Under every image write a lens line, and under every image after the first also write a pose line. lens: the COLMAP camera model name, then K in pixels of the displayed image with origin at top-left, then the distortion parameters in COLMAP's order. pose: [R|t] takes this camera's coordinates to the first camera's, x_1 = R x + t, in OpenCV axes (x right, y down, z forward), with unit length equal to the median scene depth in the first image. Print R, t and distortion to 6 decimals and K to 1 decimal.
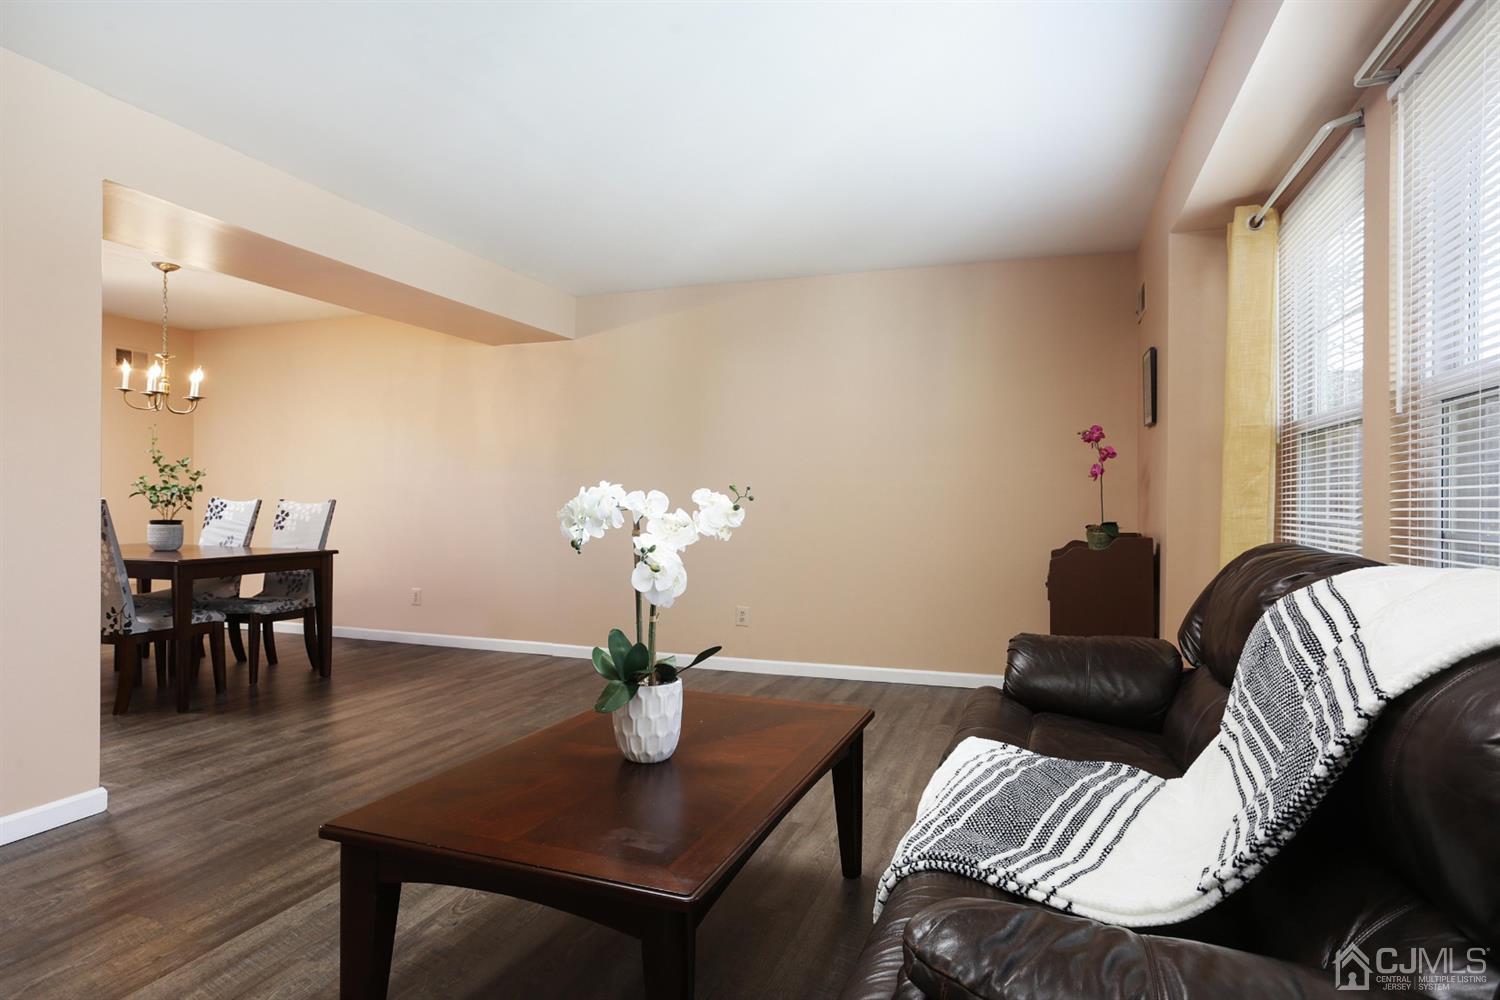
lens RADIAL K [[845.3, 0, 713.1], [0, 845.3, 507.0], [0, 0, 1]] dist [-0.007117, 0.001293]
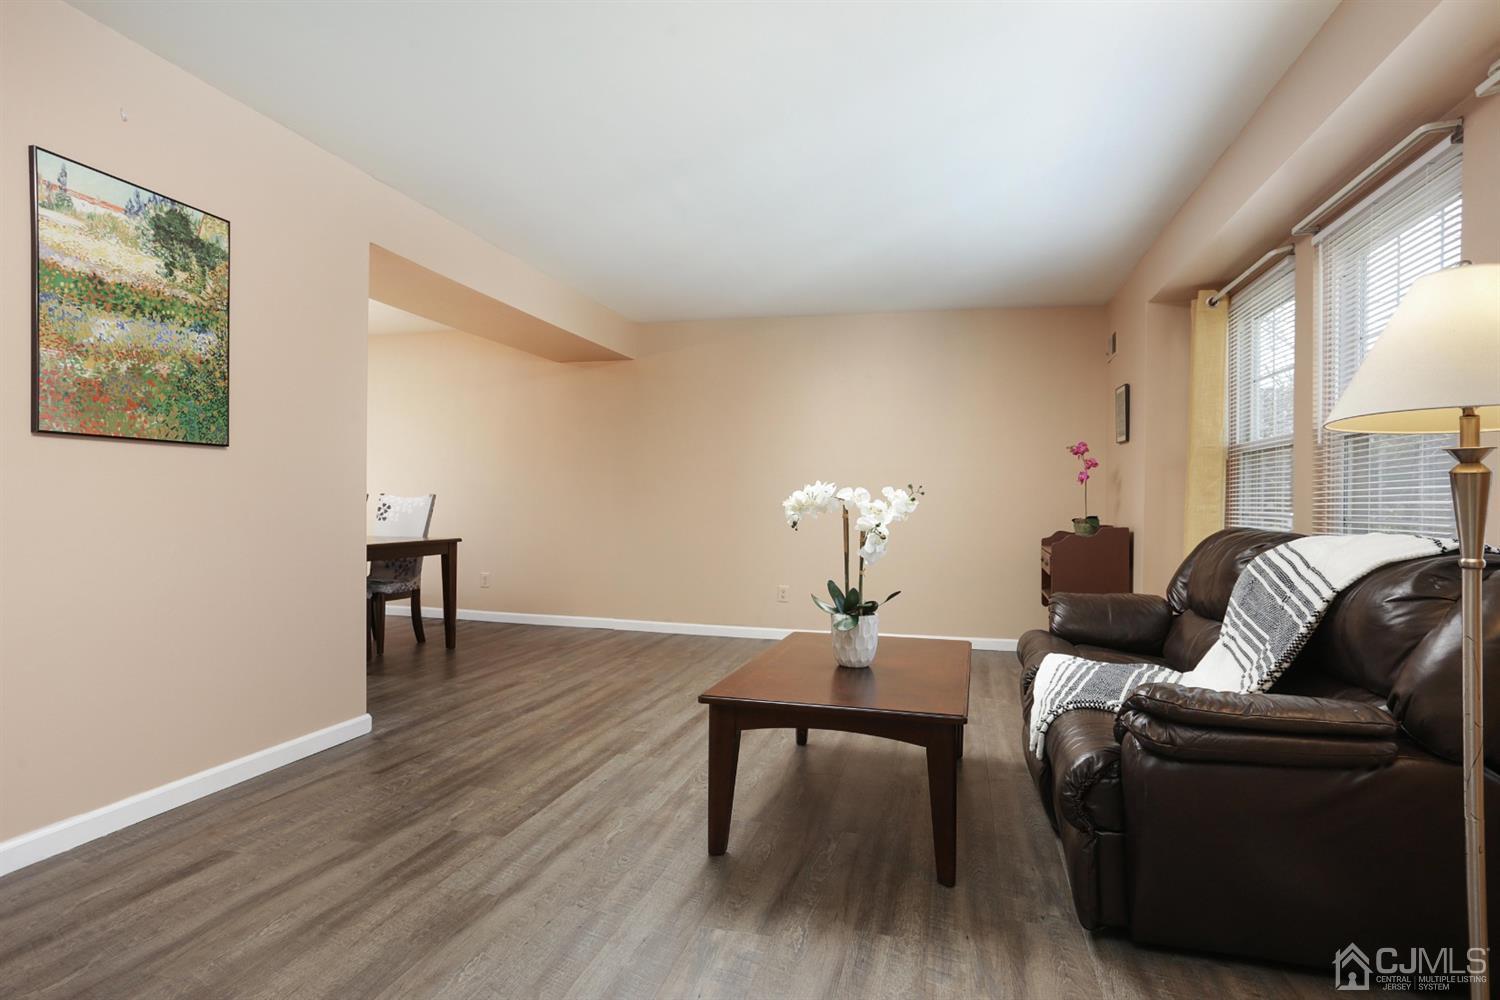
lens RADIAL K [[820.5, 0, 711.1], [0, 820.5, 505.9], [0, 0, 1]] dist [-0.017140, 0.001084]
pose [[0.996597, 0.007463, 0.082087, -0.420544], [-0.007312, 0.999971, -0.002145, 0.016902], [-0.082101, 0.001537, 0.996623, -0.403100]]
